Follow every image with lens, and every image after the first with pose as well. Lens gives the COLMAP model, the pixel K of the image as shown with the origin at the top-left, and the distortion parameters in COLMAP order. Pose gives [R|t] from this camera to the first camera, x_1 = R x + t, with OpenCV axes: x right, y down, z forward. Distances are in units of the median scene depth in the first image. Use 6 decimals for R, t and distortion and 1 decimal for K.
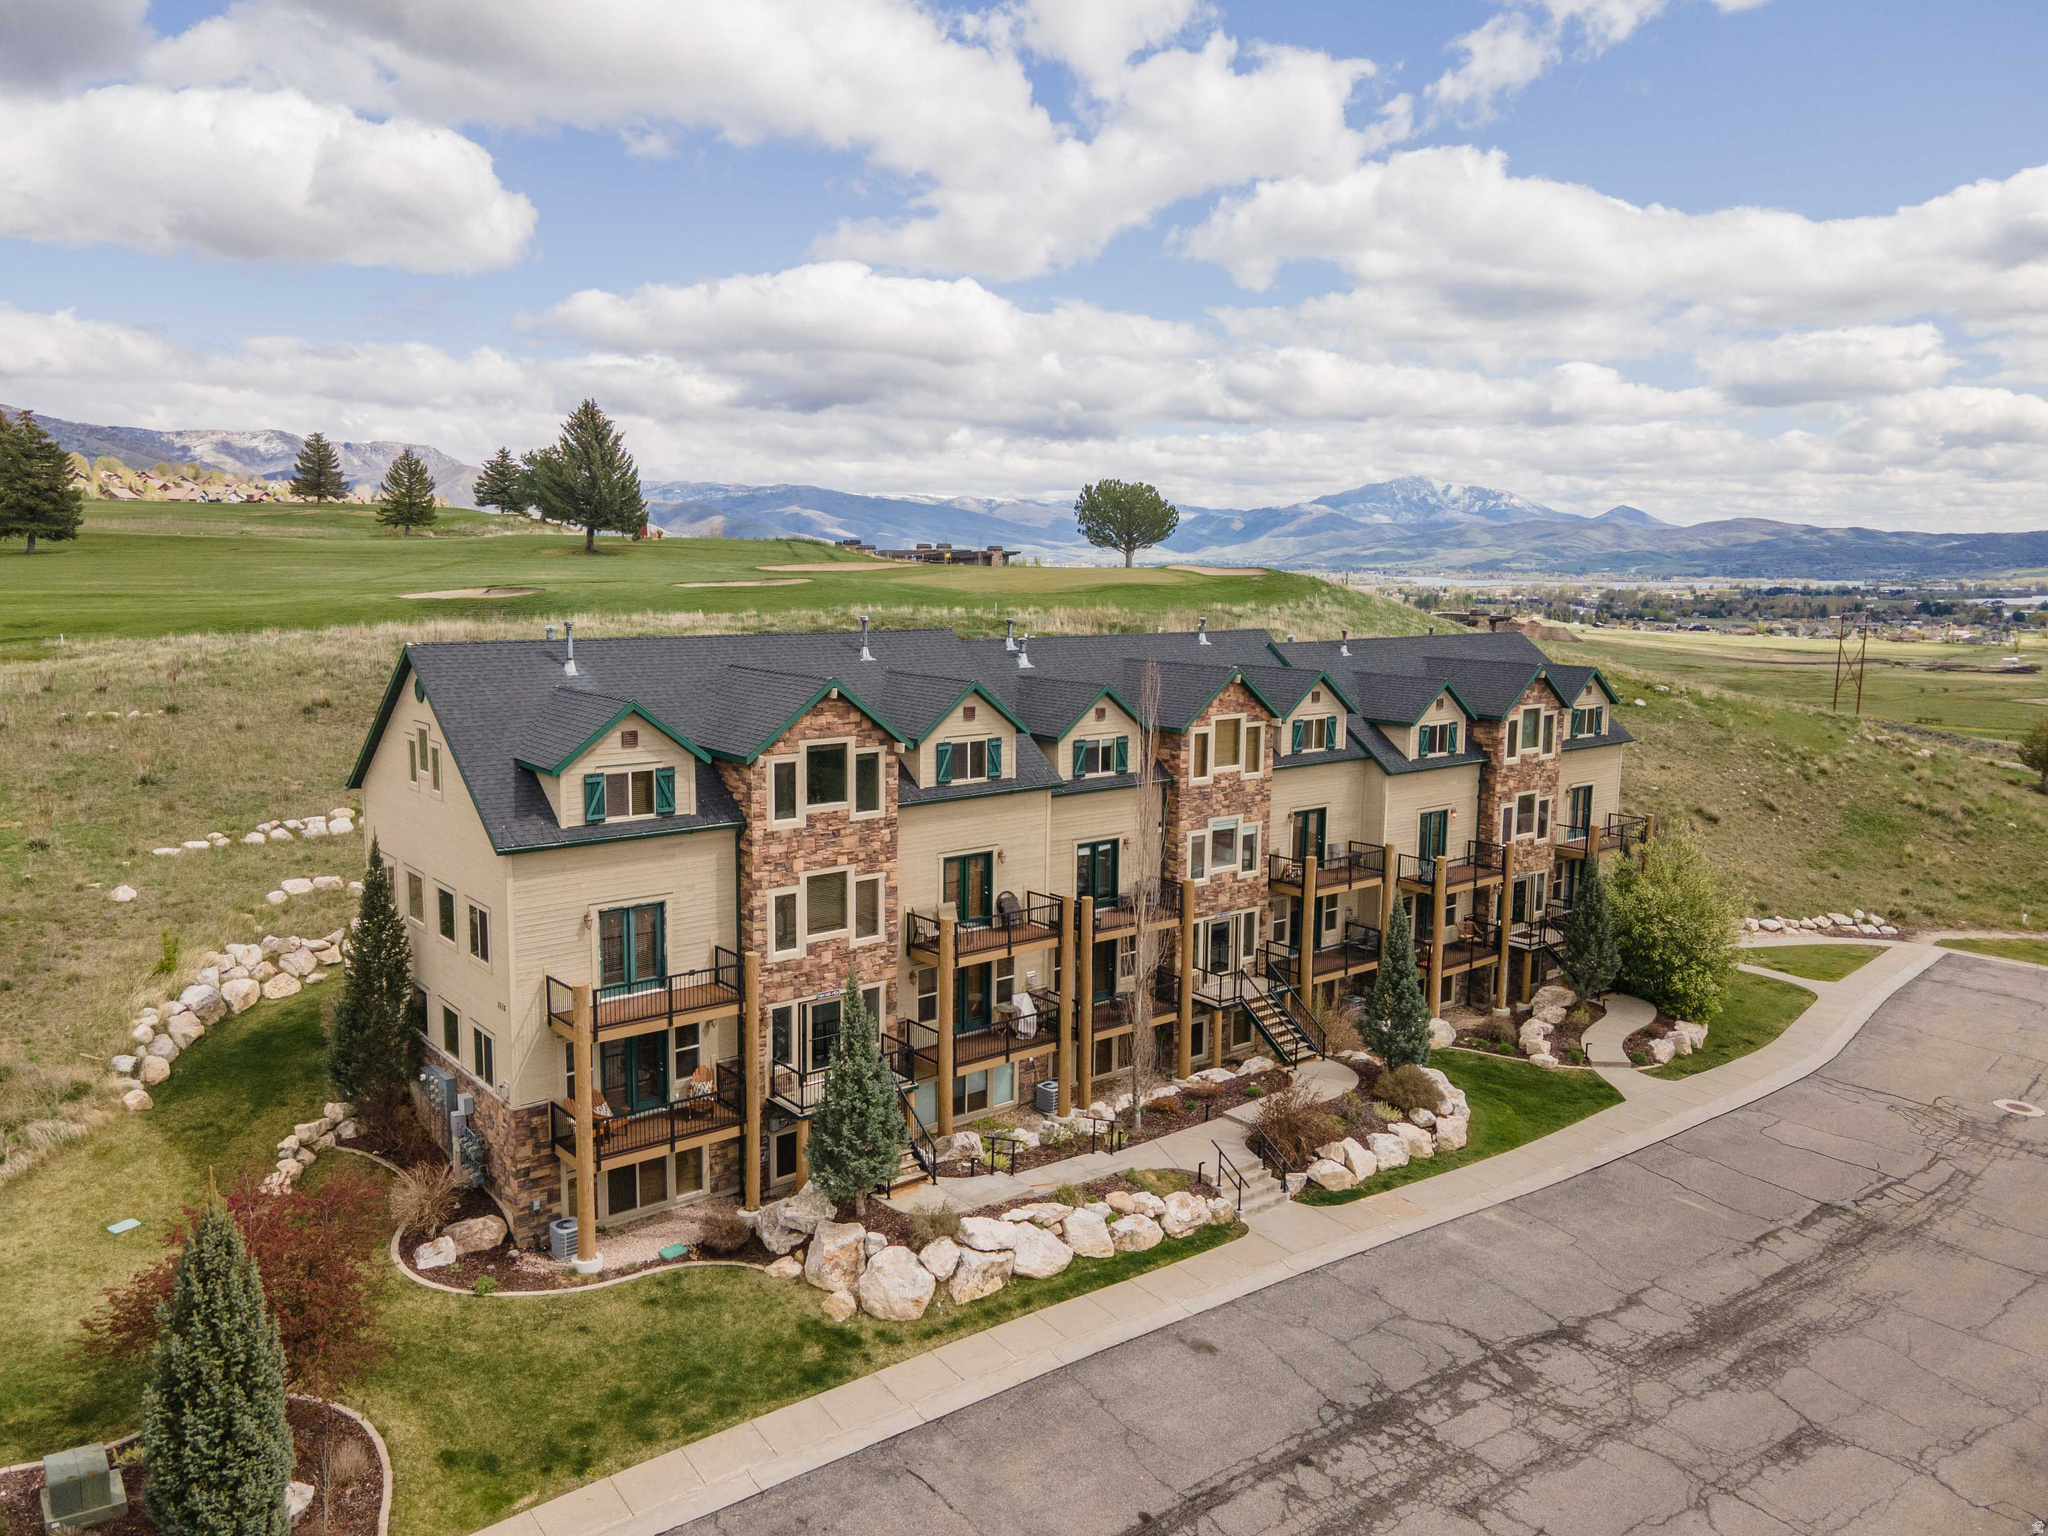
lens RADIAL K [[1489.8, 0, 1005.5], [0, 1489.8, 737.3], [0, 0, 1]] dist [0.054641, -0.002154]
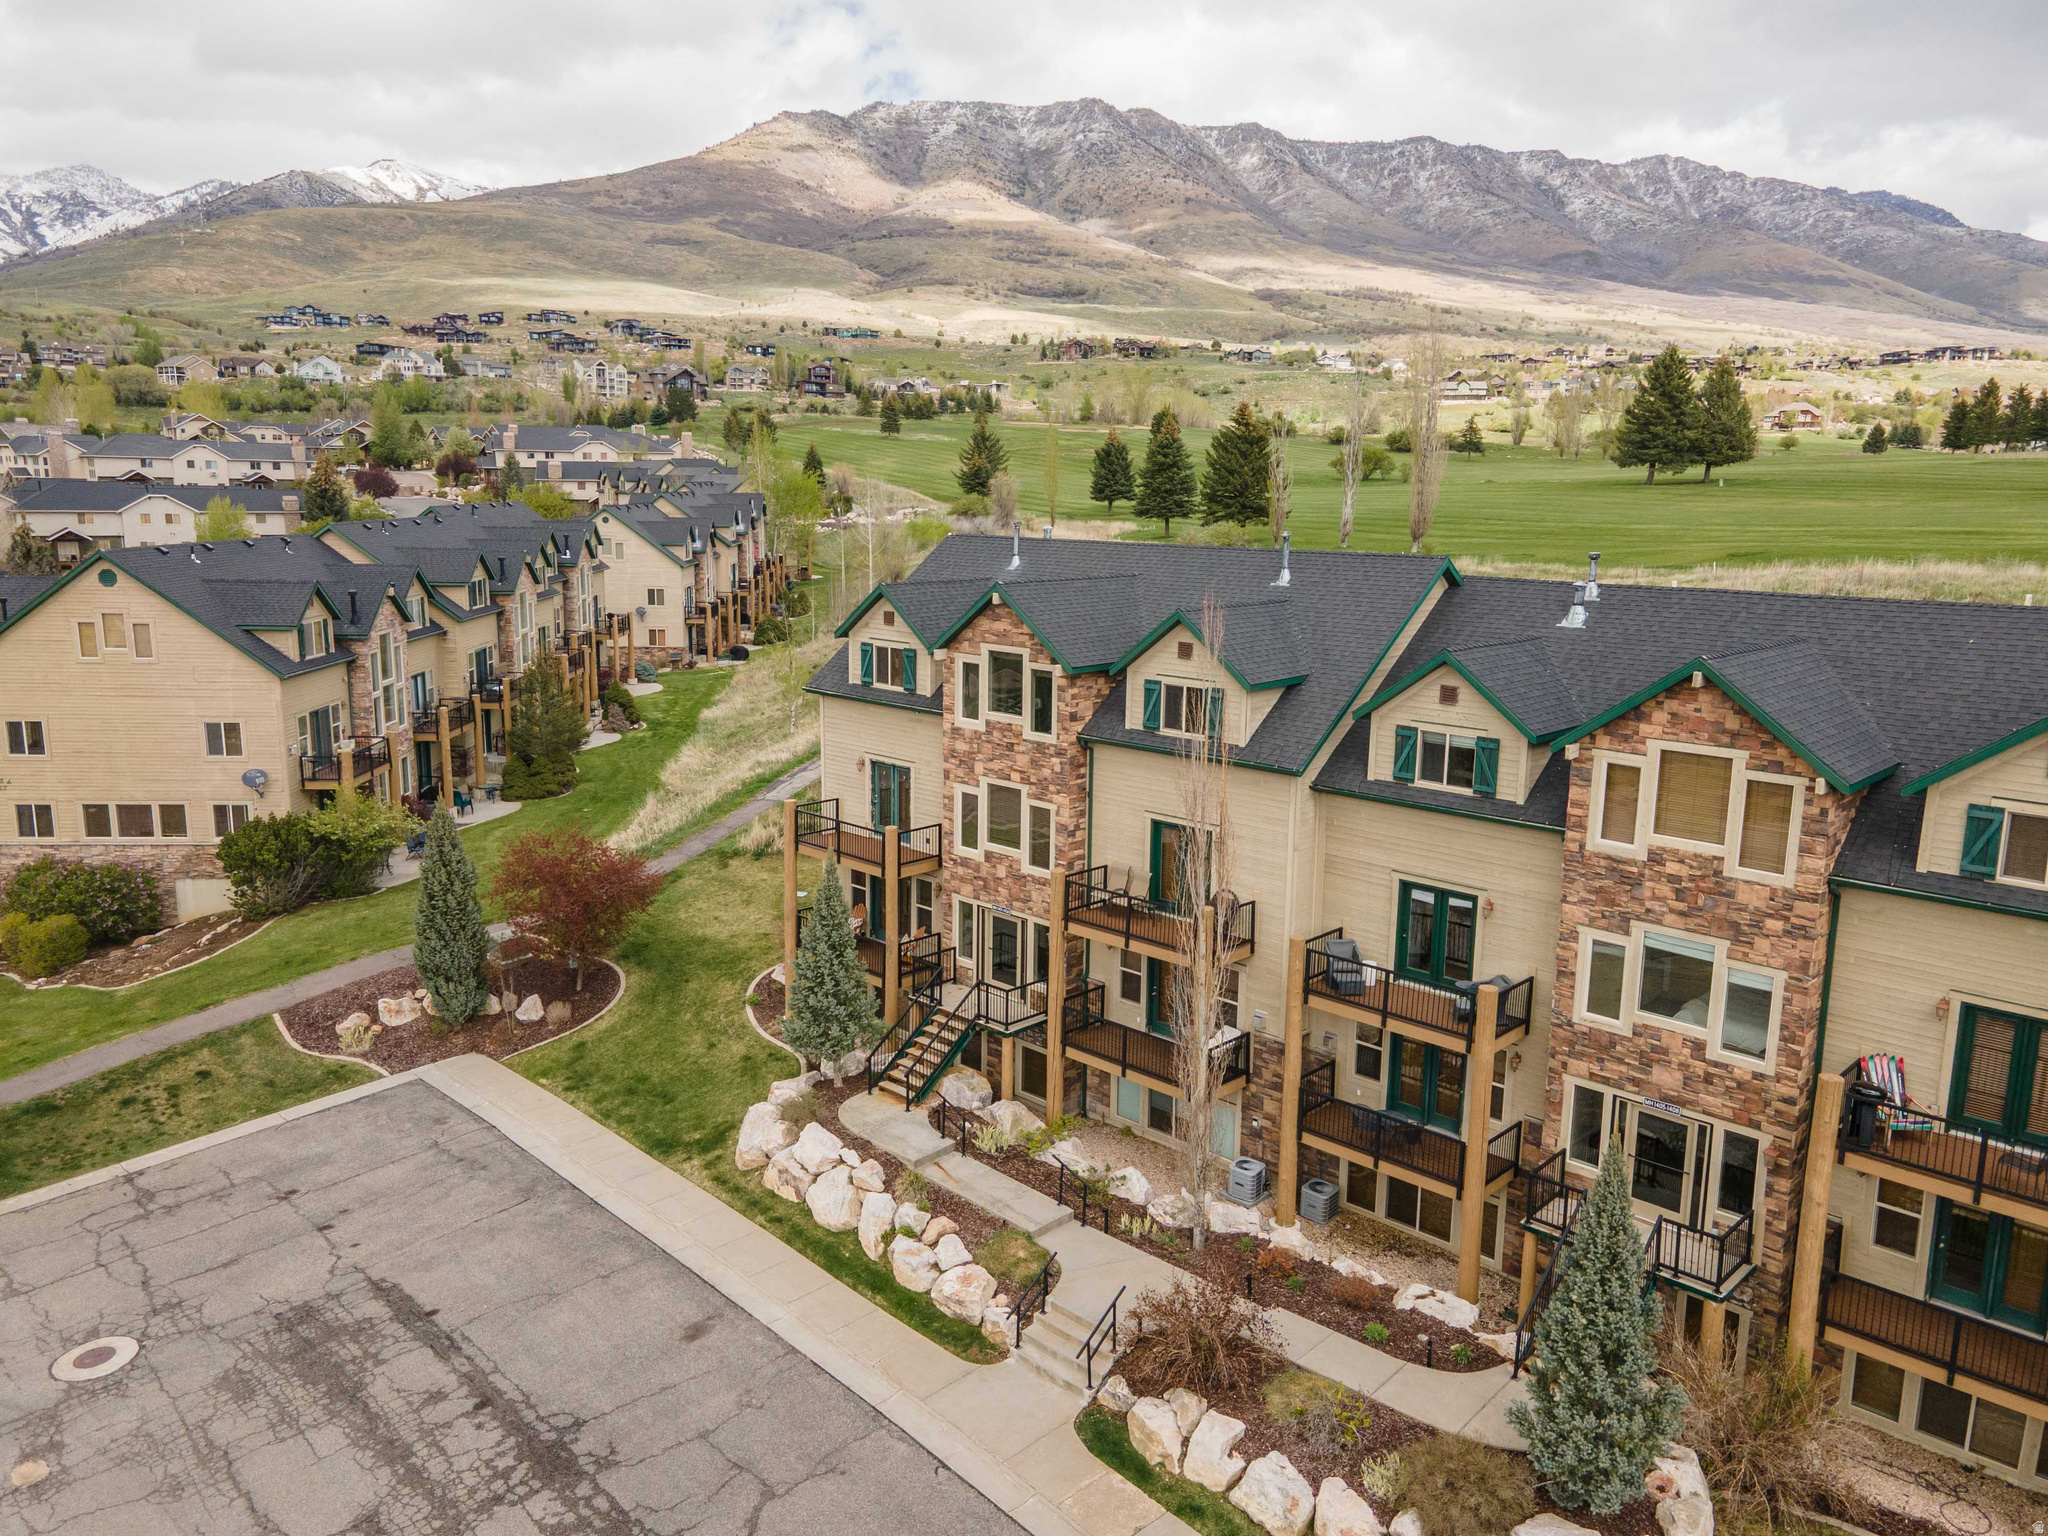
lens RADIAL K [[1489.8, 0, 1005.5], [0, 1489.8, 737.3], [0, 0, 1]] dist [0.054641, -0.002154]
pose [[0.119368, 0.159183, -0.980006, 0.824704], [-0.135626, 0.980425, 0.142731, -0.078122], [0.983543, 0.115877, 0.138620, 0.863129]]
